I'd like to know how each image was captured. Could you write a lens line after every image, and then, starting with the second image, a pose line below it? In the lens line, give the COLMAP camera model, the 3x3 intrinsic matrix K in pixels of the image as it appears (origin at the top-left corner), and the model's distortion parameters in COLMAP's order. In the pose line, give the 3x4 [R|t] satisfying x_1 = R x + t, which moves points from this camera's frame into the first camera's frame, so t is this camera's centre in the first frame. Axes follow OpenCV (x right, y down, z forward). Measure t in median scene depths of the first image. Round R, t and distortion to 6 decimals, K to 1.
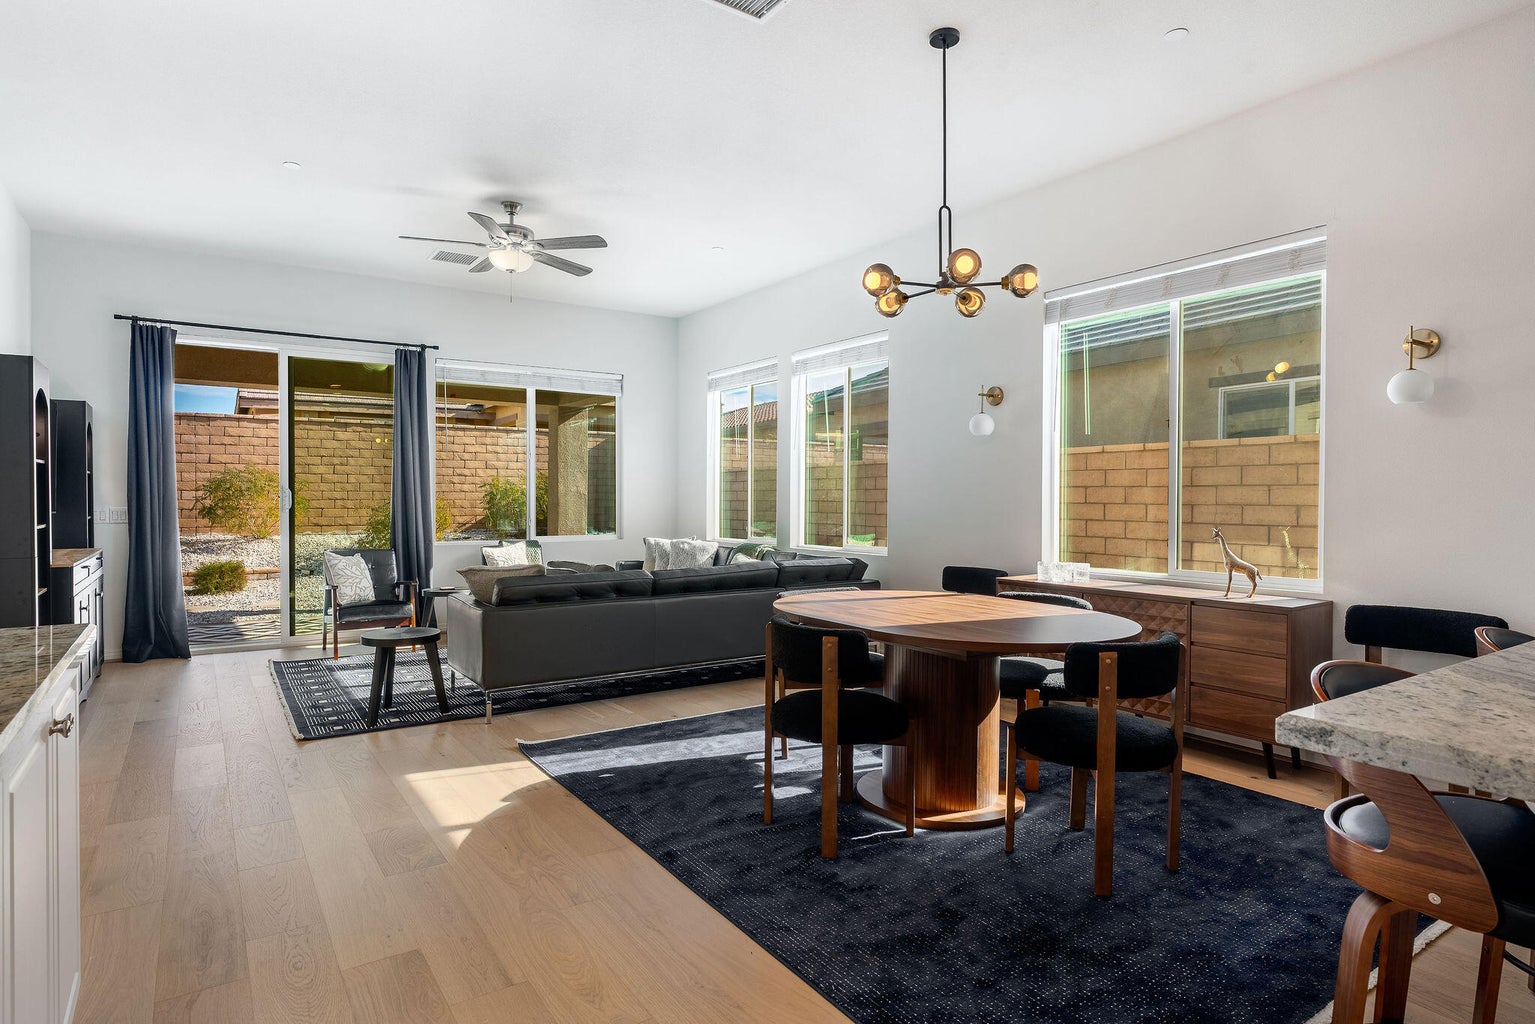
lens RADIAL K [[834.0, 0, 763.1], [0, 834.0, 507.6], [0, 0, 1]] dist [-0.003514, -0.000038]
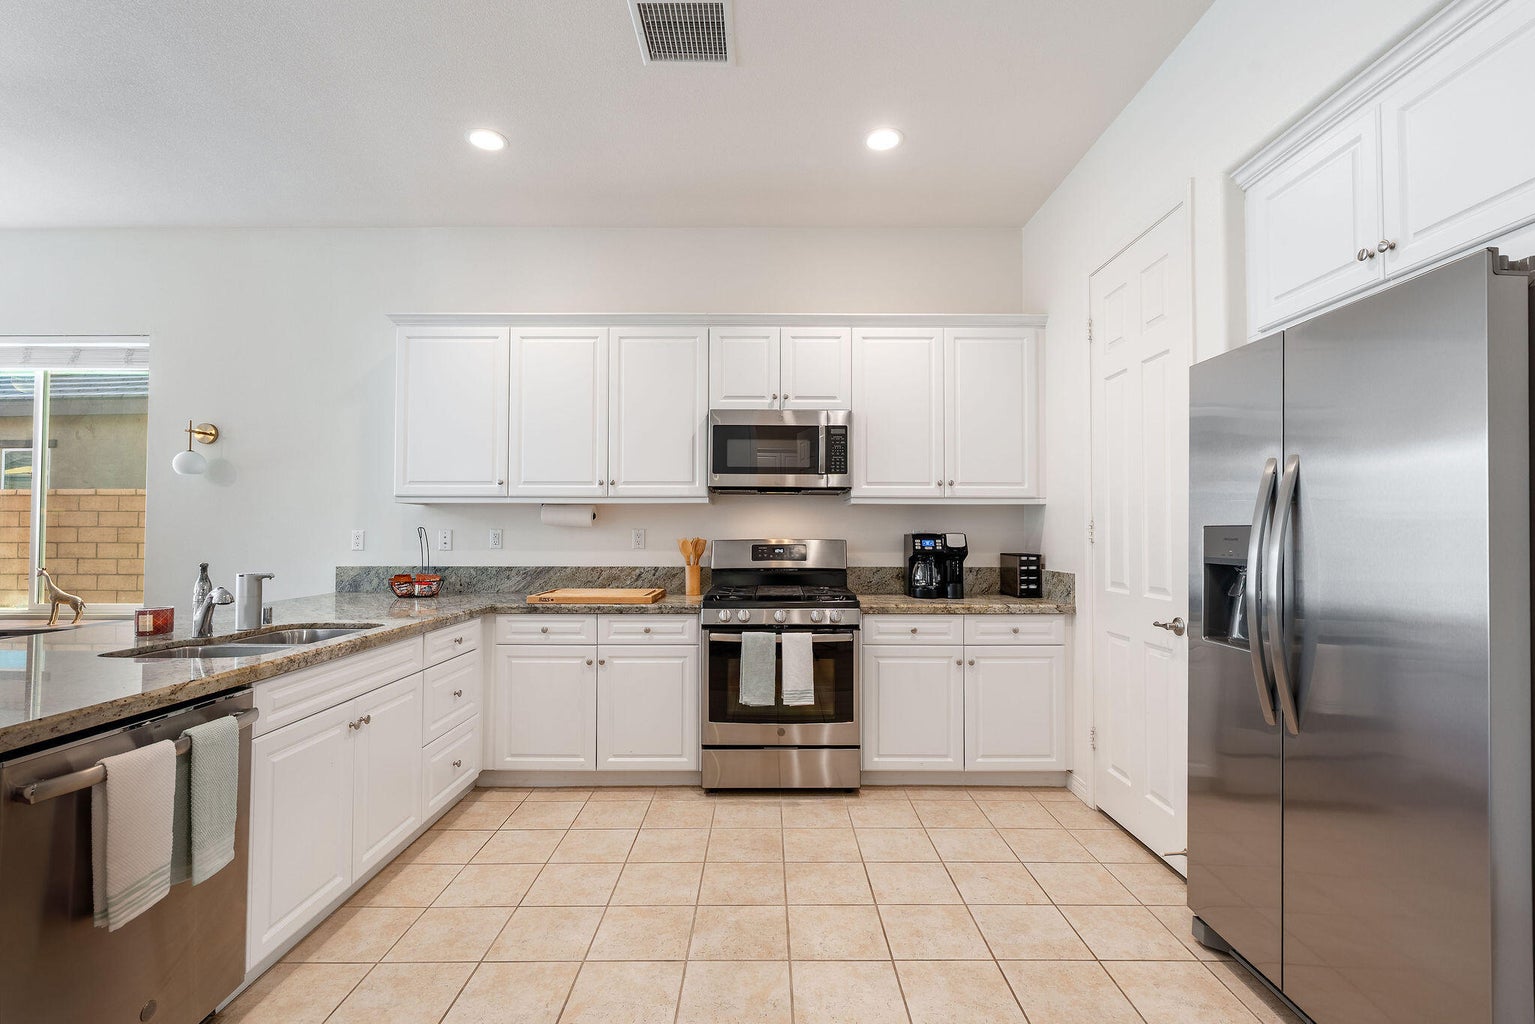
lens RADIAL K [[687.1, 0, 766.5], [0, 687.1, 517.1], [0, 0, 1]] dist [-0.004254, 0.000375]
pose [[0.563196, 0.018136, 0.826125, 0.168215], [0.009063, 0.999563, -0.028122, -0.005292], [-0.826274, 0.023326, 0.562785, -0.211812]]
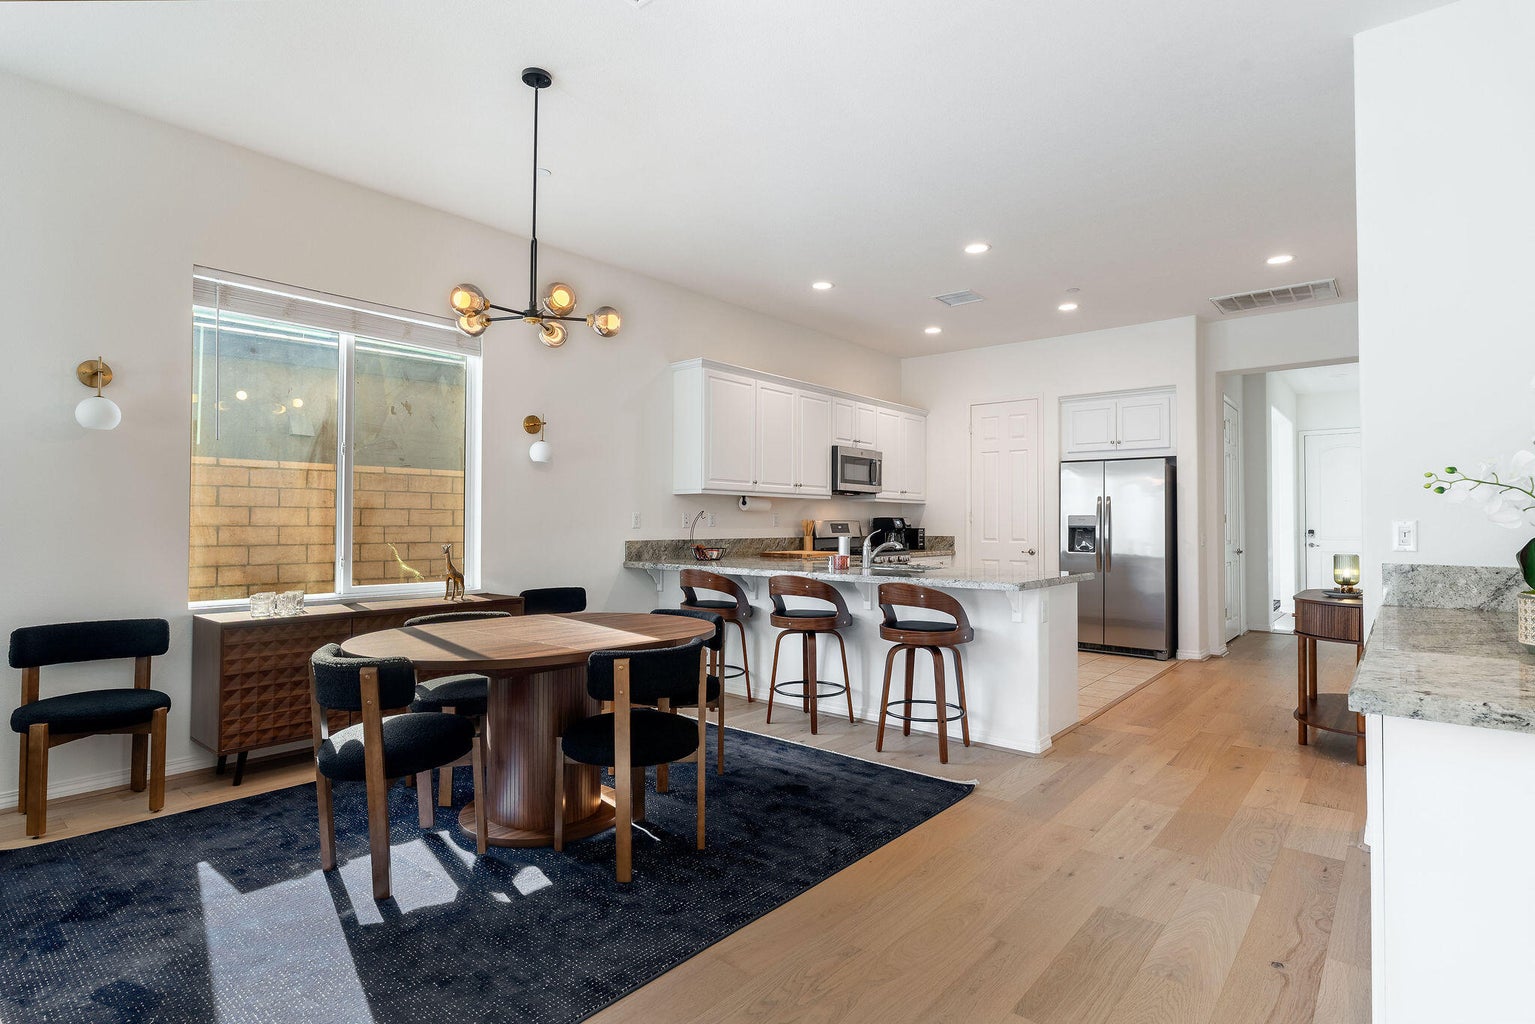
lens RADIAL K [[769.6, 0, 767.2], [0, 769.6, 507.0], [0, 0, 1]] dist [-0.004295, 0.001324]
pose [[-0.271215, 0.015890, 0.962388, -0.350940], [0.005115, 0.999873, -0.015068, -0.006074], [-0.962505, 0.000836, -0.271262, 0.447691]]
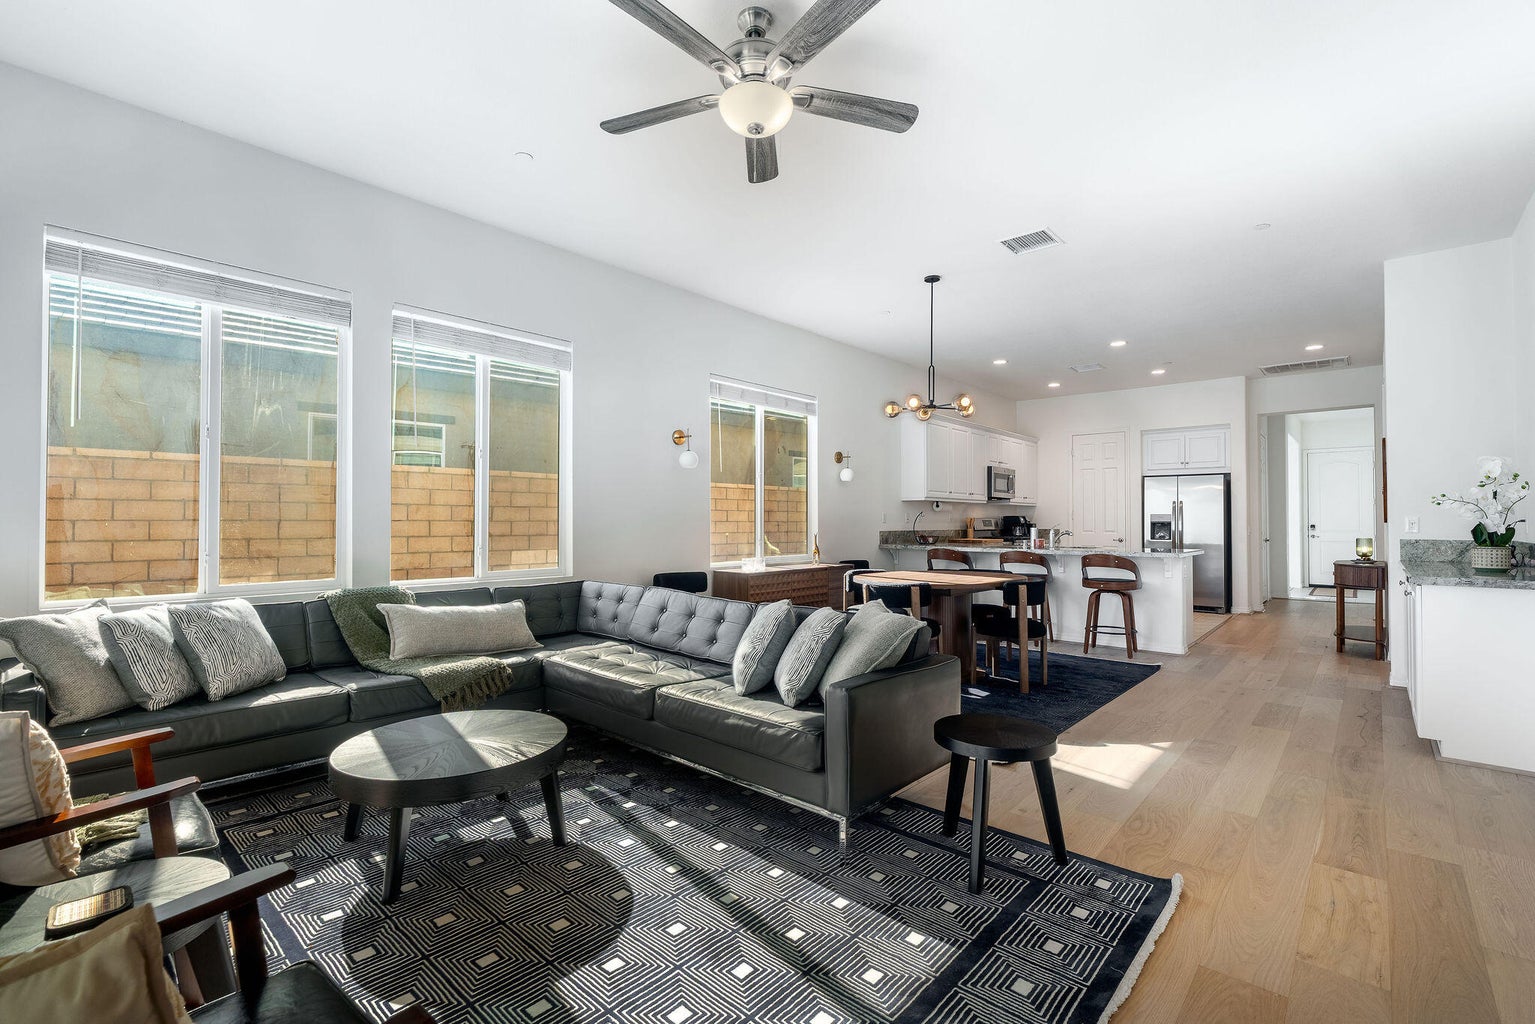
lens RADIAL K [[688.4, 0, 765.1], [0, 688.4, 509.2], [0, 0, 1]] dist [-0.004597, 0.001275]
pose [[-0.243734, 0.012678, 0.969759, -0.559334], [0.005998, 0.999915, -0.011565, -0.006988], [-0.969824, 0.002997, -0.243789, 0.805918]]
